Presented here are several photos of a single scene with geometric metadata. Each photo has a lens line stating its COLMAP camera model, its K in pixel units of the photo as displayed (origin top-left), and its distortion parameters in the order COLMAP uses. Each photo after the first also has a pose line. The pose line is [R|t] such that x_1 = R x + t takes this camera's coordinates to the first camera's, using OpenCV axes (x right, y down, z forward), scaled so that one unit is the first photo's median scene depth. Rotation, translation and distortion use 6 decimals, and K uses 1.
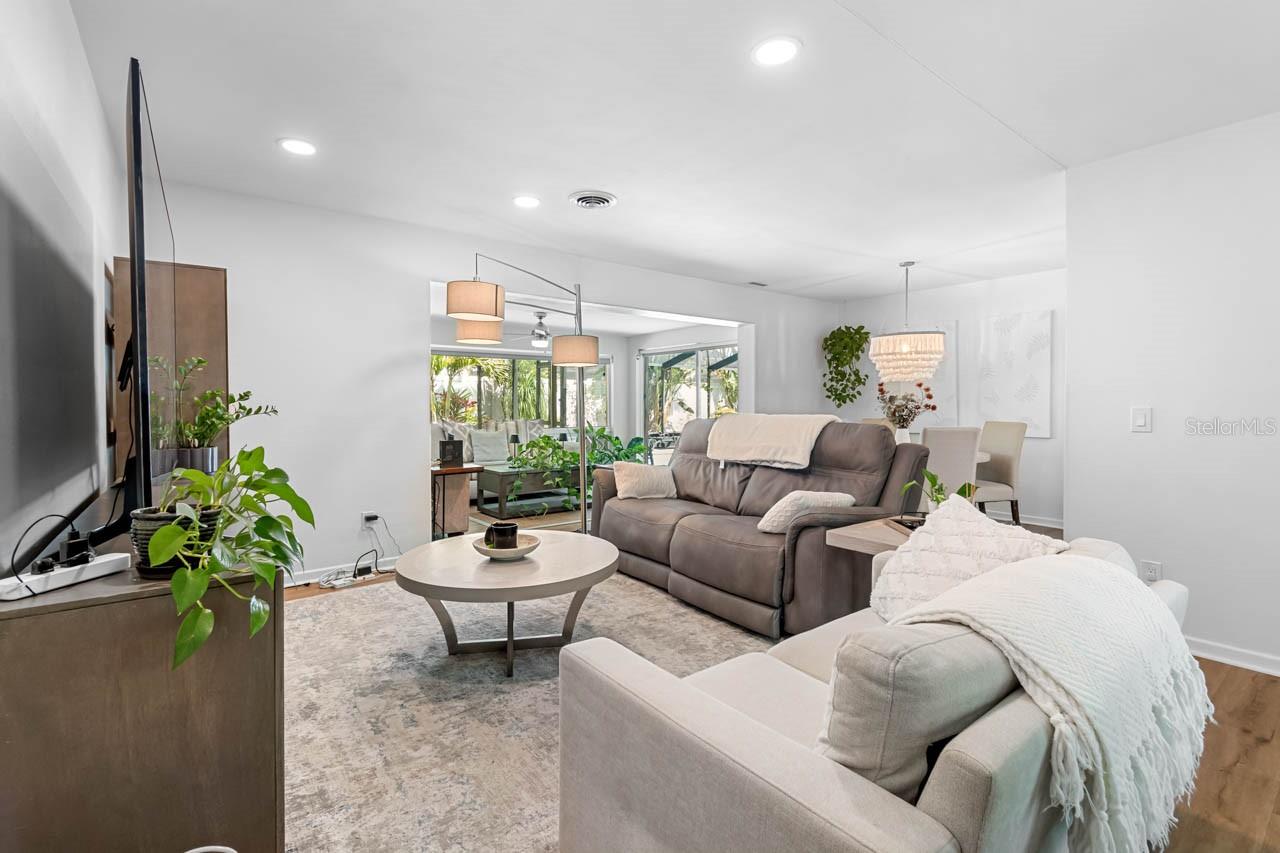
lens RADIAL K [[569.6, 0, 640.4], [0, 569.6, 416.0], [0, 0, 1]] dist [0.002336, -0.000642]
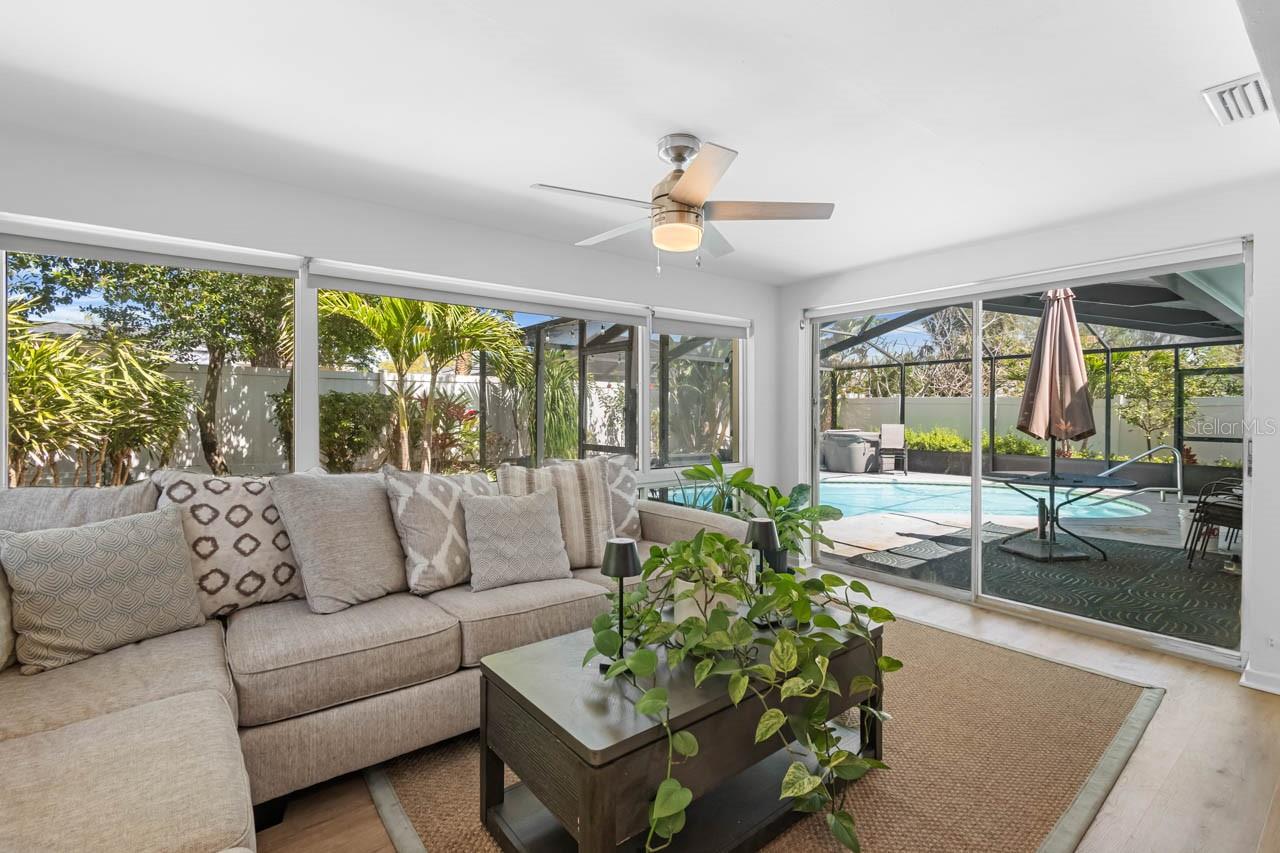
lens RADIAL K [[569.6, 0, 640.4], [0, 569.6, 416.0], [0, 0, 1]] dist [0.002336, -0.000642]
pose [[0.999996, 0.002242, -0.001721, -0.173771], [-0.002267, 0.999897, -0.014147, -0.018478], [0.001689, 0.014151, 0.999898, 0.601002]]
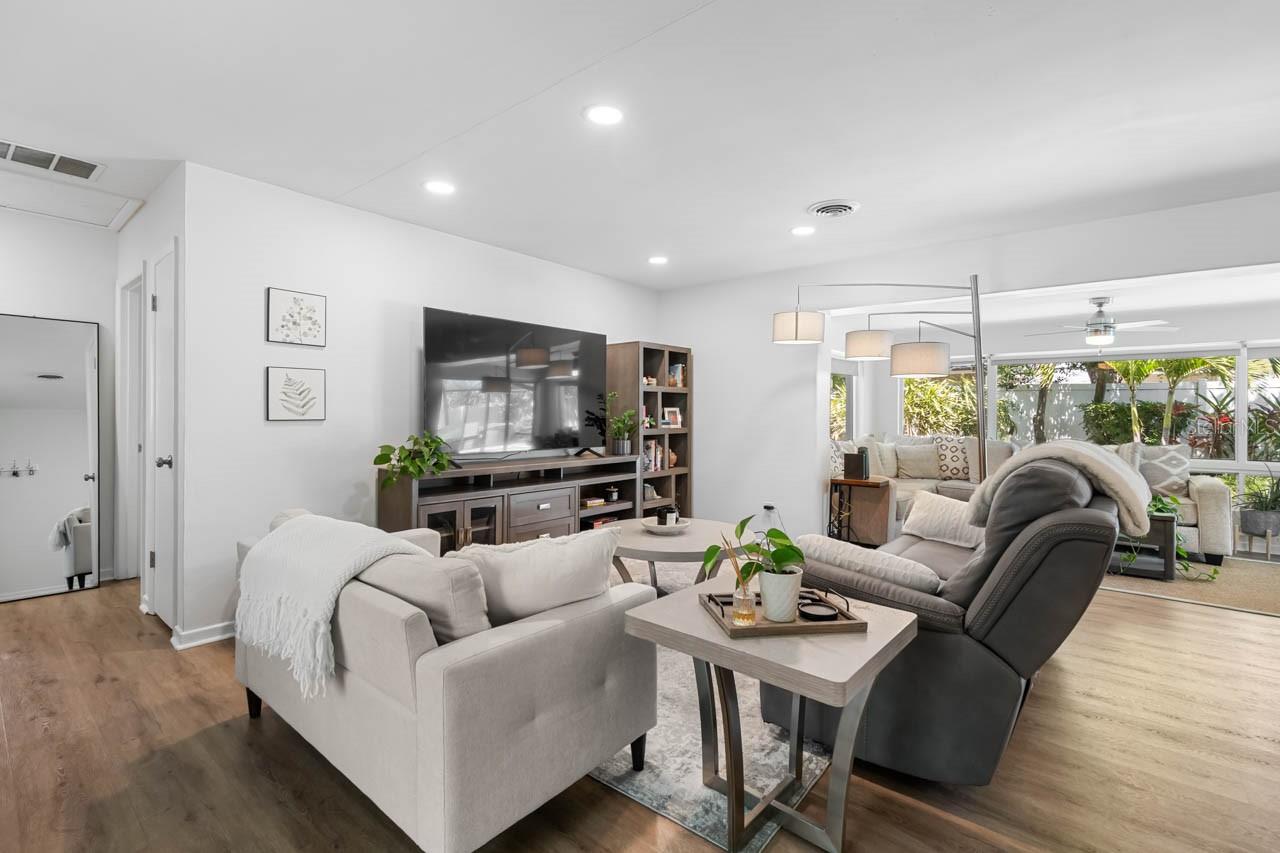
lens RADIAL K [[569.6, 0, 640.4], [0, 569.6, 416.0], [0, 0, 1]] dist [0.002336, -0.000642]
pose [[0.208381, 0.007279, -0.978021, 0.376712], [-0.030111, 0.999546, 0.001024, -0.009955], [0.977584, 0.029236, 0.208505, 0.234559]]
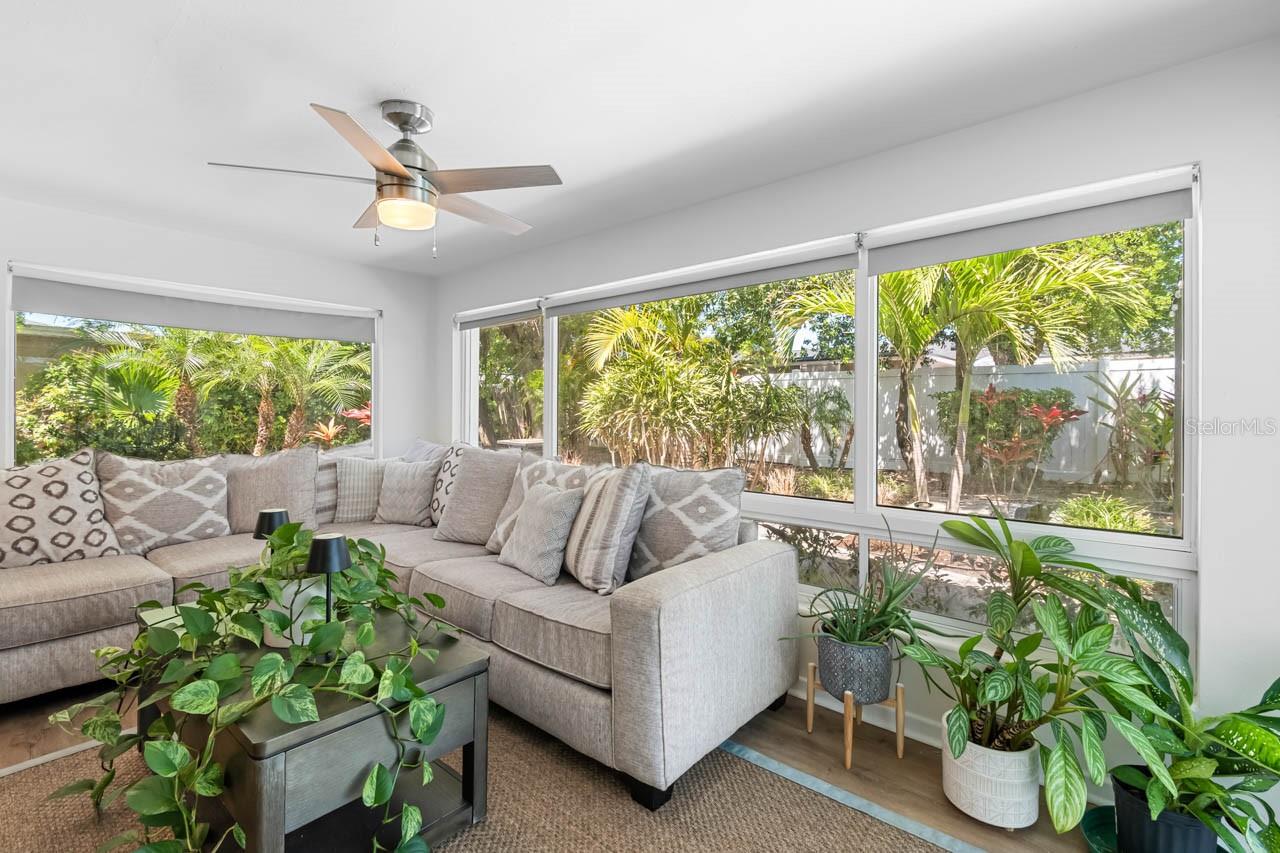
lens RADIAL K [[569.6, 0, 640.4], [0, 569.6, 416.0], [0, 0, 1]] dist [0.002336, -0.000642]
pose [[0.169844, 0.011451, -0.985404, 0.121595], [-0.029905, 0.999532, 0.006461, -0.024492], [0.985017, 0.028371, 0.170107, 0.949485]]
